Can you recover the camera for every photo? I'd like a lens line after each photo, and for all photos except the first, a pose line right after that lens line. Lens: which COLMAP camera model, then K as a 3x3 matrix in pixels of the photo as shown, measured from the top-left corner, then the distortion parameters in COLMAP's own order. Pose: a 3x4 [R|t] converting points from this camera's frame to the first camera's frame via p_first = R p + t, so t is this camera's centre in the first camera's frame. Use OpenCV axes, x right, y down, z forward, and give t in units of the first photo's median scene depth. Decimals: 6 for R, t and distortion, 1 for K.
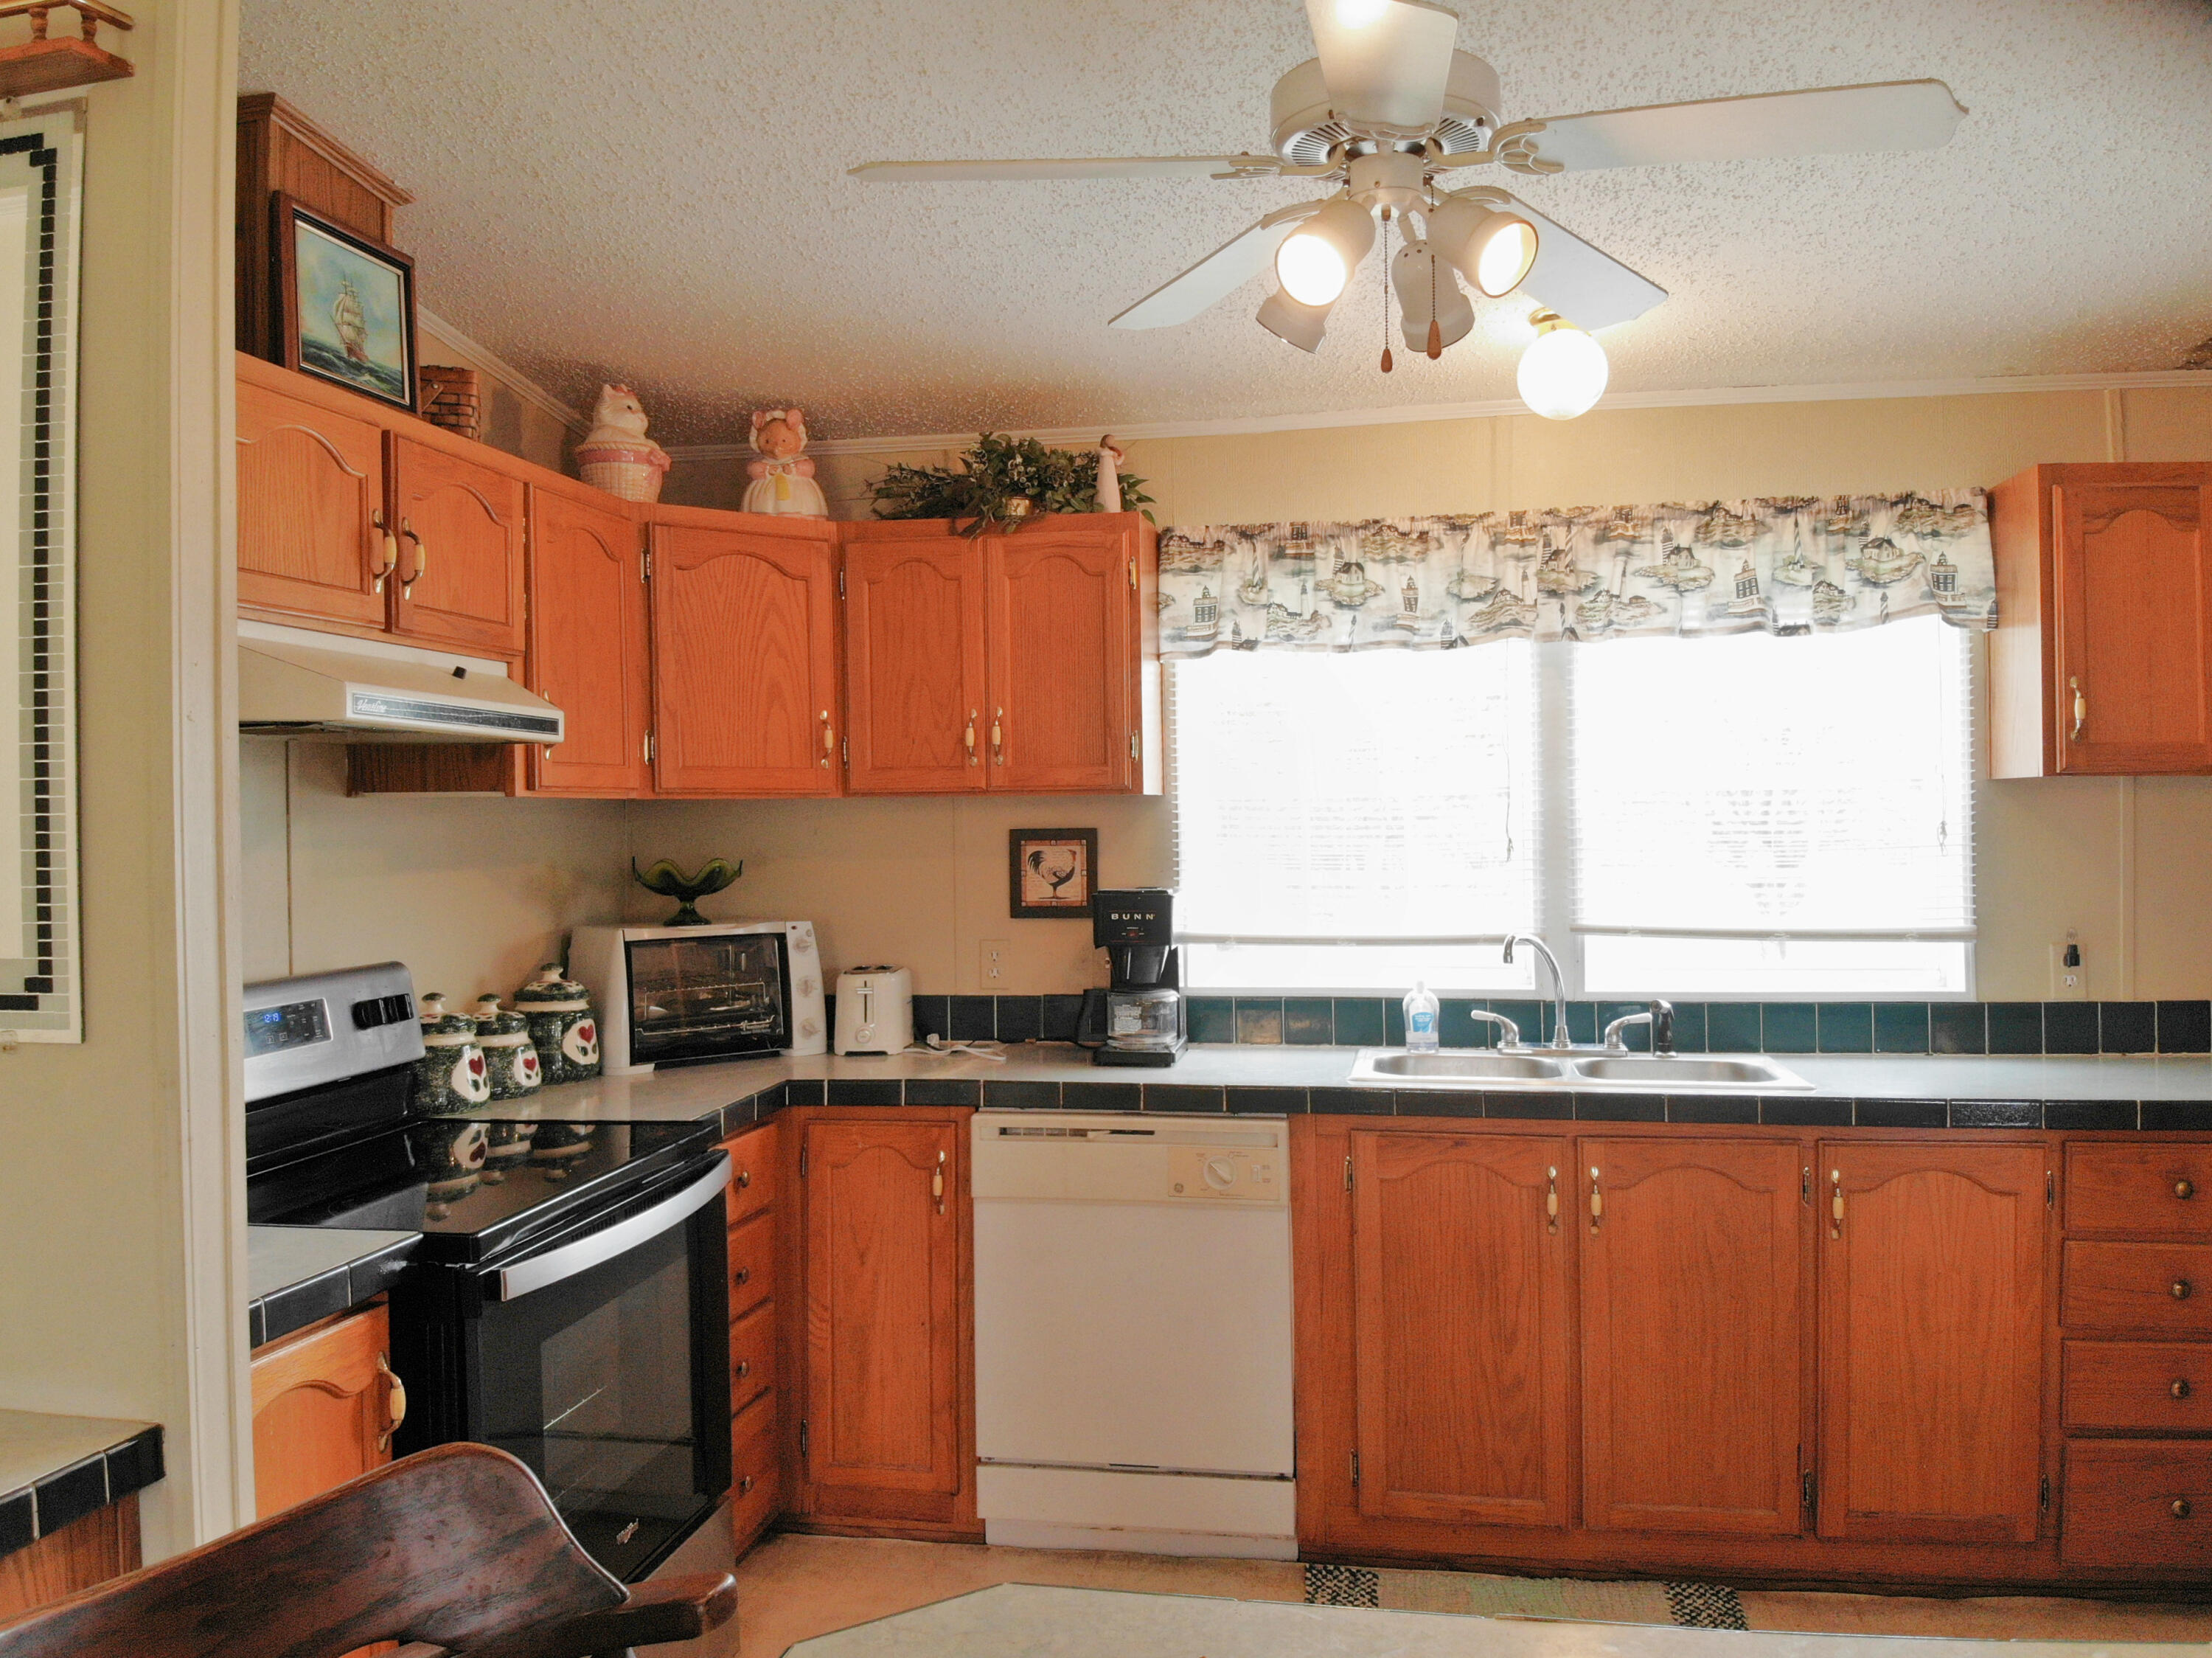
lens RADIAL K [[1623.9, 0, 1107.7], [0, 1623.9, 823.2], [0, 0, 1]] dist [0.045514, -0.148601]
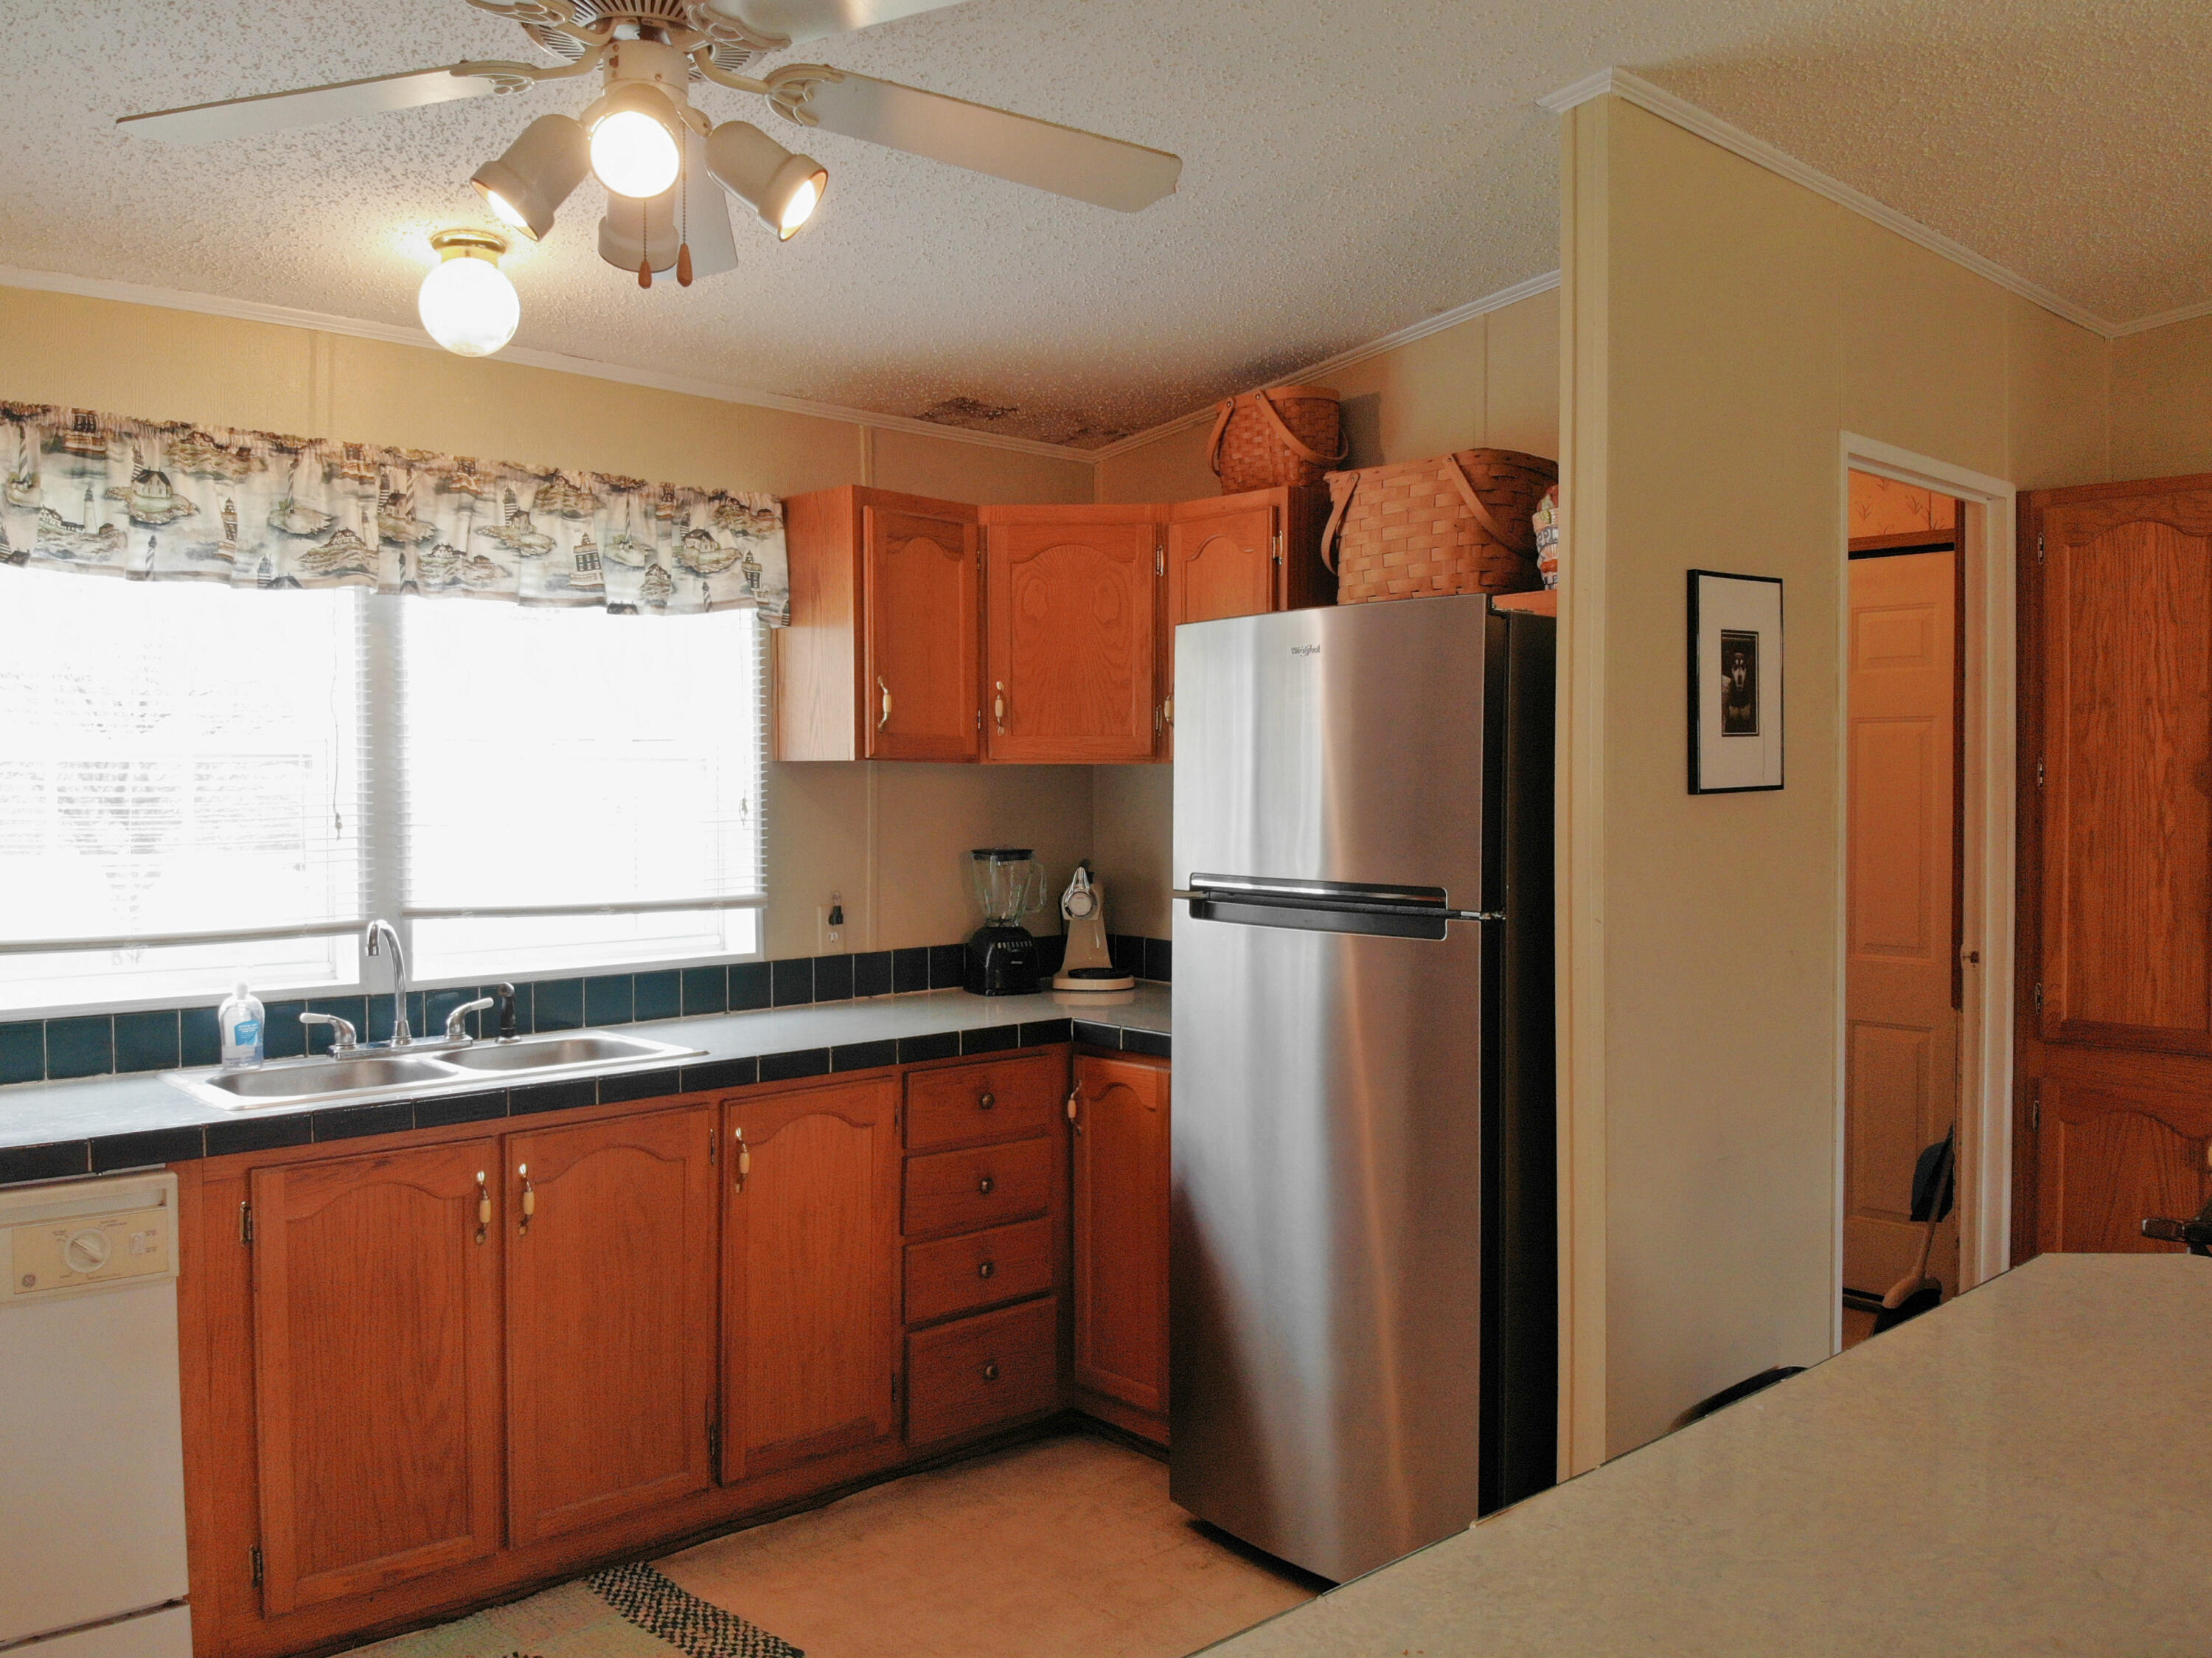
lens RADIAL K [[1623.9, 0, 1107.7], [0, 1623.9, 823.2], [0, 0, 1]] dist [0.045514, -0.148601]
pose [[0.610858, -0.003775, 0.791731, -0.200034], [-0.006557, 0.999930, 0.009827, 0.003302], [-0.791713, -0.011194, 0.610791, 0.138920]]
